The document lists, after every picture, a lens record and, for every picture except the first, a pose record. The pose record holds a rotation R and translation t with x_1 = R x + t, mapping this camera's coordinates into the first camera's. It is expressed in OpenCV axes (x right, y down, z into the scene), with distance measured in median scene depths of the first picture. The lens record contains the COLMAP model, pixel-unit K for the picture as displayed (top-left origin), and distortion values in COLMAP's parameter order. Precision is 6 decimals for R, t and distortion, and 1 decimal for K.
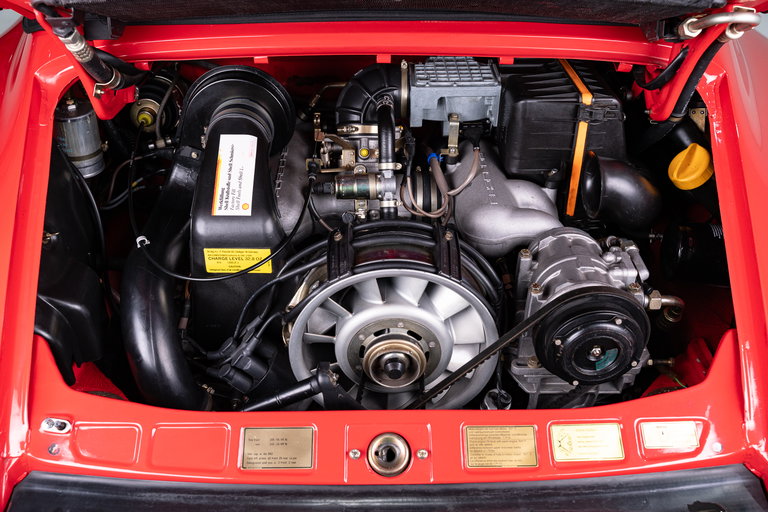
lens RADIAL K [[770.9, 0, 383.2], [0, 770.9, 255.7], [0, 0, 1]] dist [0.008150, 0.000000]
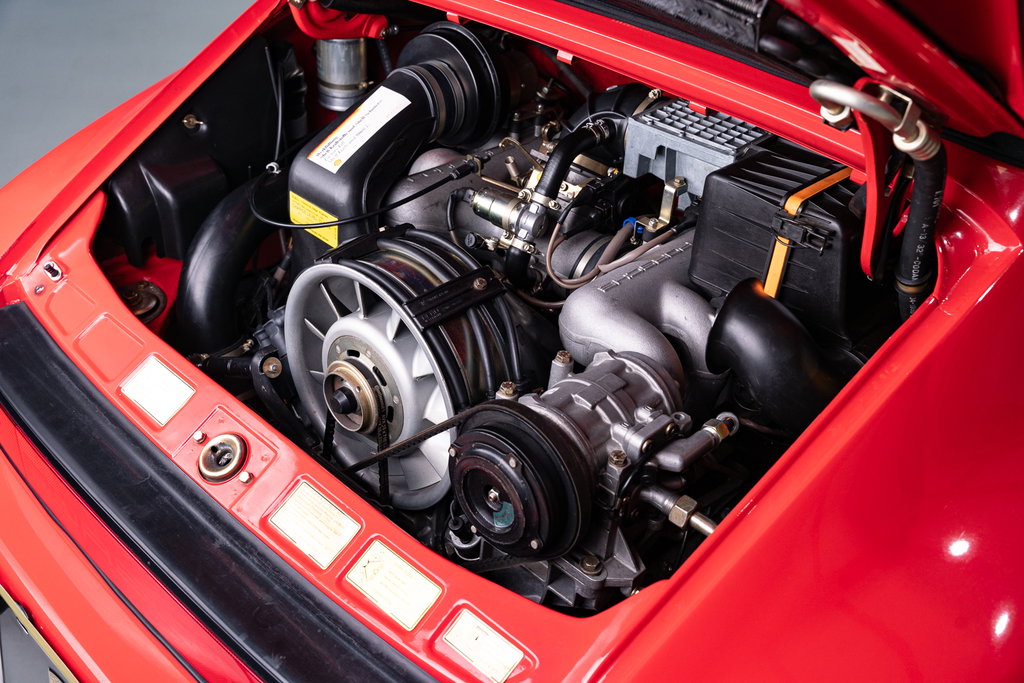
lens RADIAL K [[1027.9, 0, 510.7], [0, 1027.9, 341.5], [0, 0, 1]] dist [0.008150, 0.000000]
pose [[0.706709, 0.424360, -0.566110, 0.680774], [-0.454541, 0.885500, 0.096346, -0.084532], [0.542176, 0.189232, 0.818680, 0.208134]]
